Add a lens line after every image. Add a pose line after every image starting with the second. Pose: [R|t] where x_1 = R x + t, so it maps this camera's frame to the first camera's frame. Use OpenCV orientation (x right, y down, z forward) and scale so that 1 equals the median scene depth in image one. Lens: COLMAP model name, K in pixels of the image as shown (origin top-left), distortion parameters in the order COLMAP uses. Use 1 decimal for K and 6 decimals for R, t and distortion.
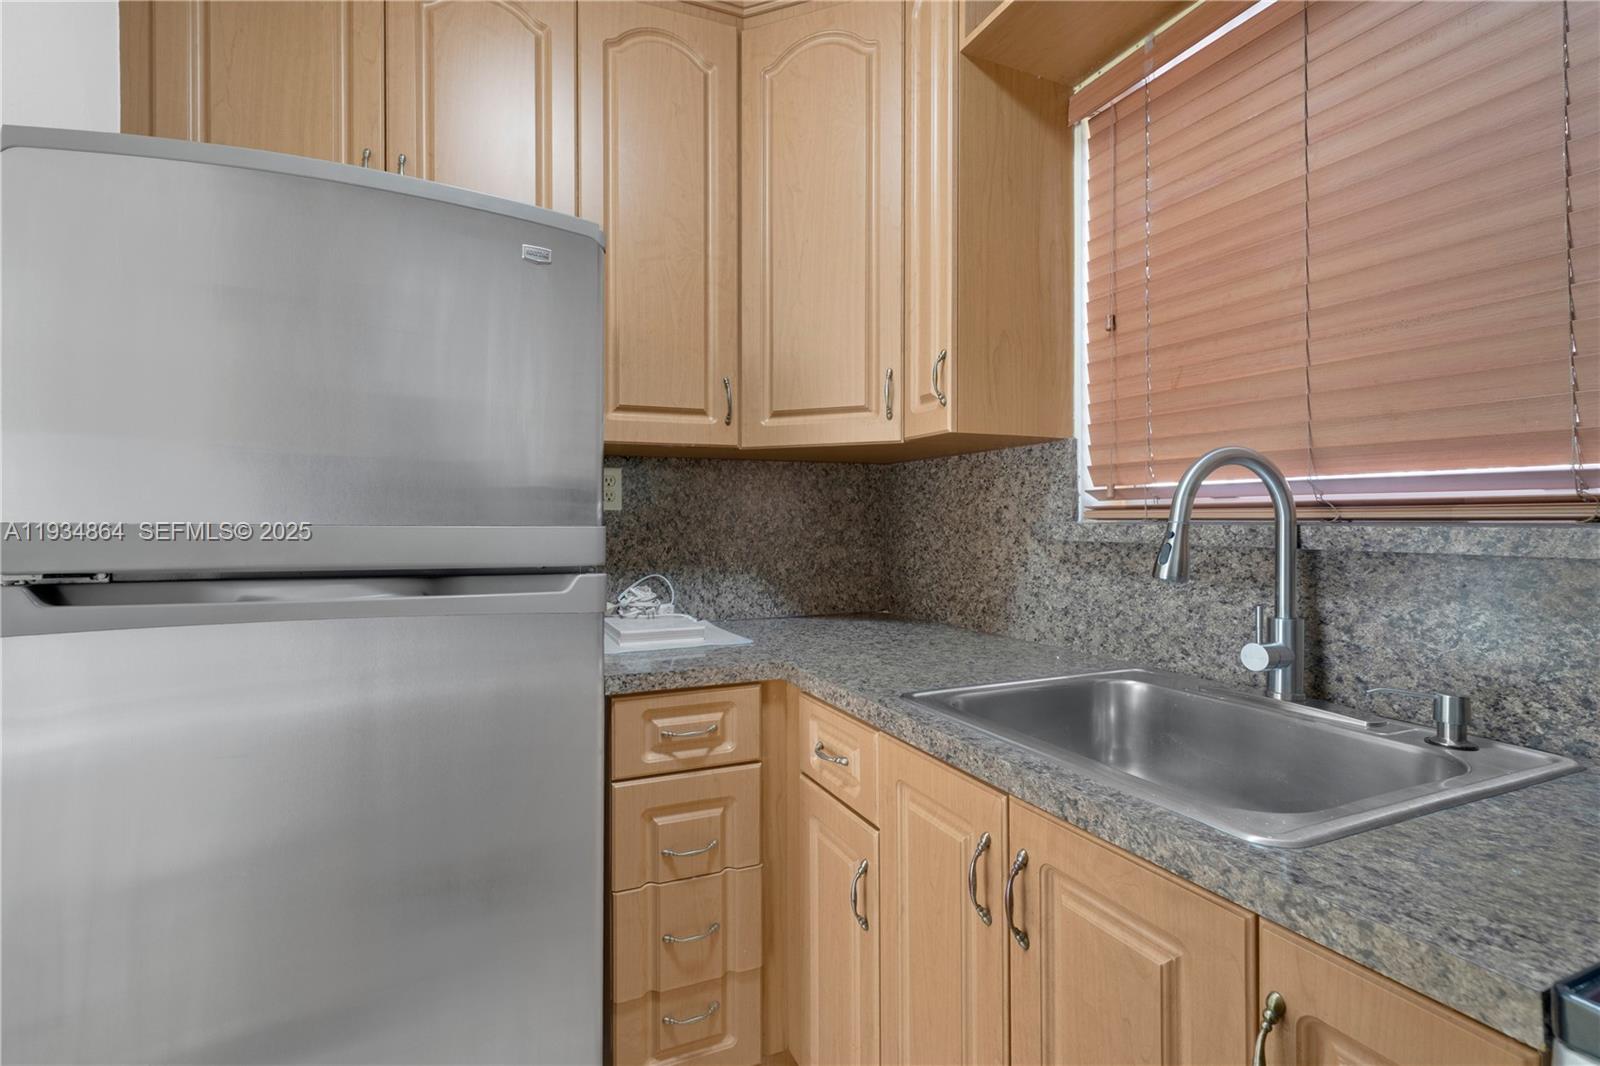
lens RADIAL K [[749.4, 0, 793.4], [0, 749.4, 522.7], [0, 0, 1]] dist [-0.000103, -0.000104]
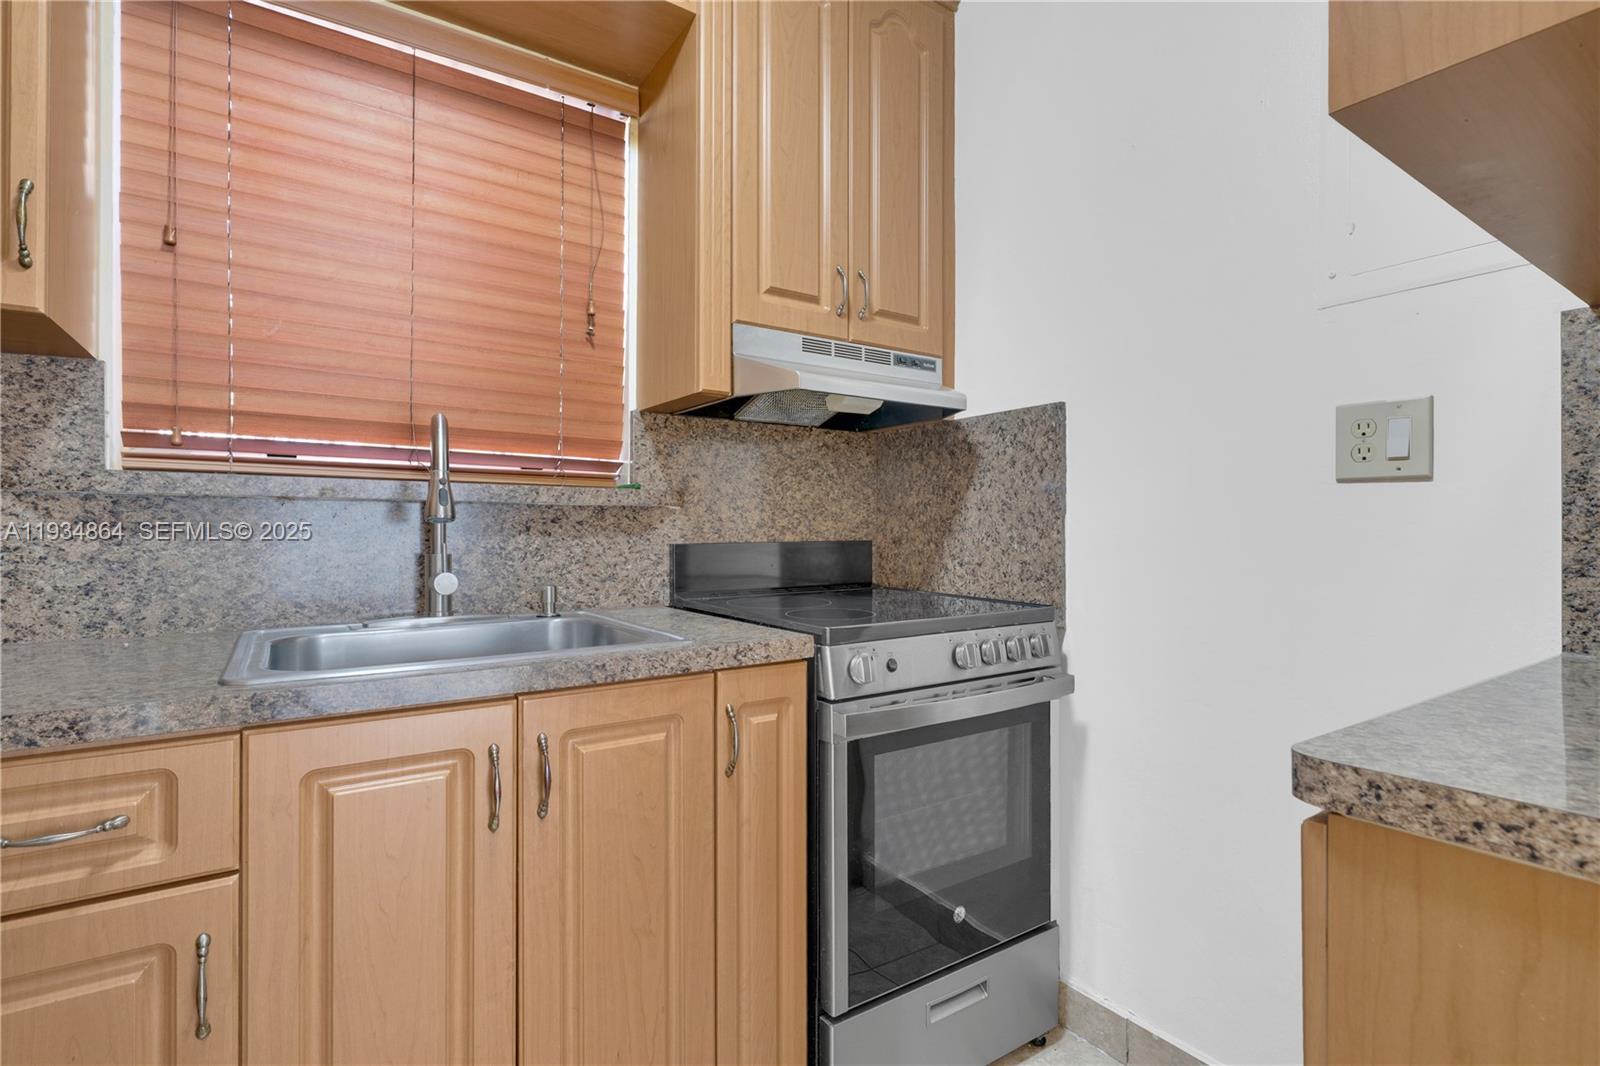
lens RADIAL K [[749.4, 0, 794.0], [0, 749.4, 532.0], [0, 0, 1]] dist [-0.000103, -0.000104]
pose [[-0.178137, 0.001197, 0.984005, -0.635758], [0.004895, 0.999988, -0.000330, 0.082827], [-0.983994, 0.004758, -0.178141, 0.561878]]
